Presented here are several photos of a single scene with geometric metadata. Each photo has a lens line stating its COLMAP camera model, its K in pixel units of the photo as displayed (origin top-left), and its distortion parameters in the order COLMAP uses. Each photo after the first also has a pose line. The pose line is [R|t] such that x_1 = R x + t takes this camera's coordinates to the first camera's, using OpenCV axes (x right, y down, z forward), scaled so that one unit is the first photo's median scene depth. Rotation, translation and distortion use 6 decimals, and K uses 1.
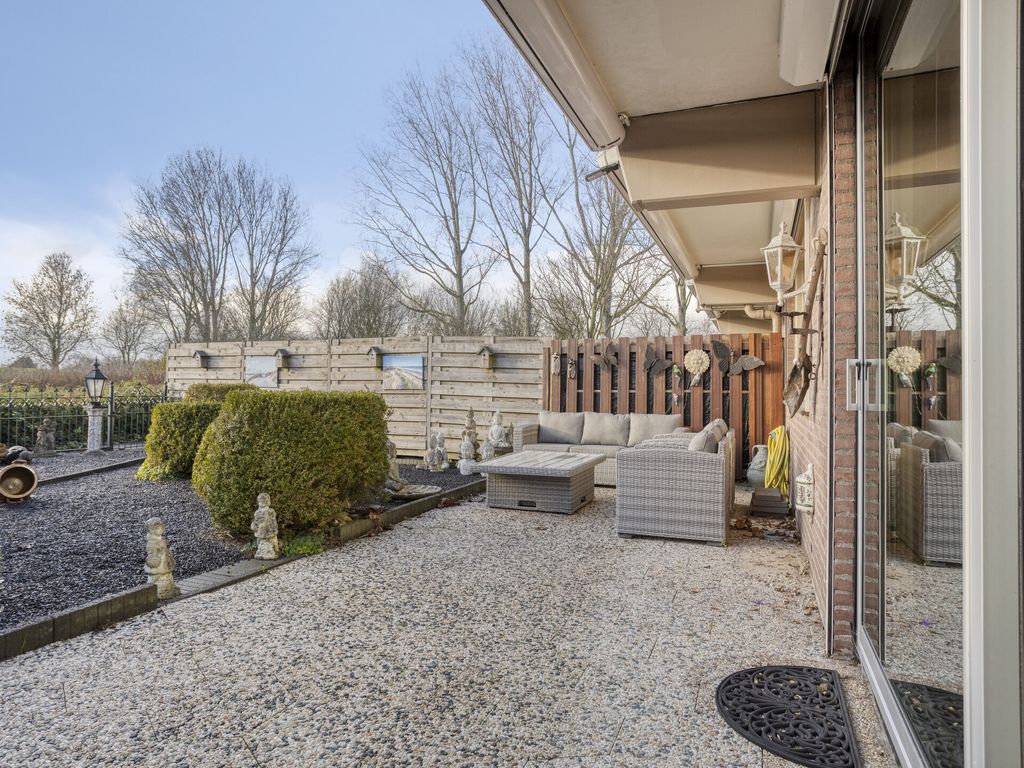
lens RADIAL K [[584.8, 0, 517.4], [0, 584.8, 379.4], [0, 0, 1]] dist [-0.032876, 0.000198]
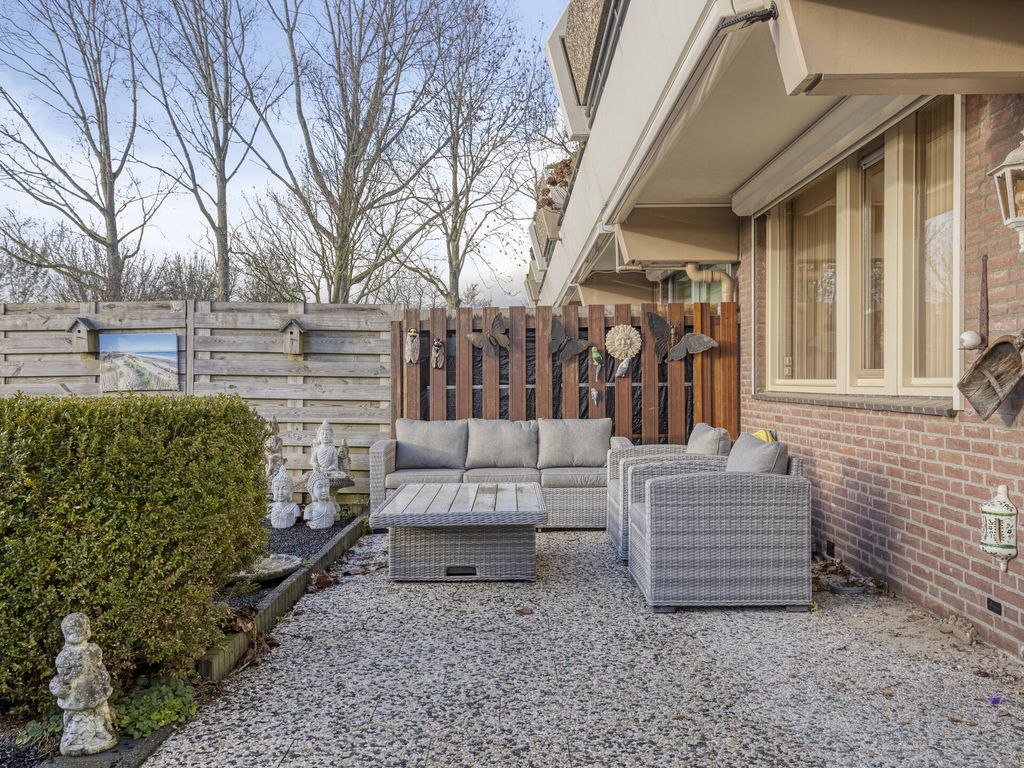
lens RADIAL K [[817.8, 0, 508.2], [0, 817.8, 386.2], [0, 0, 1]] dist [0.001022, 0.013483]
pose [[0.938890, -0.019349, 0.343674, -0.166445], [0.012724, 0.999687, 0.021520, -0.000566], [-0.343983, -0.015832, 0.938843, 0.124325]]
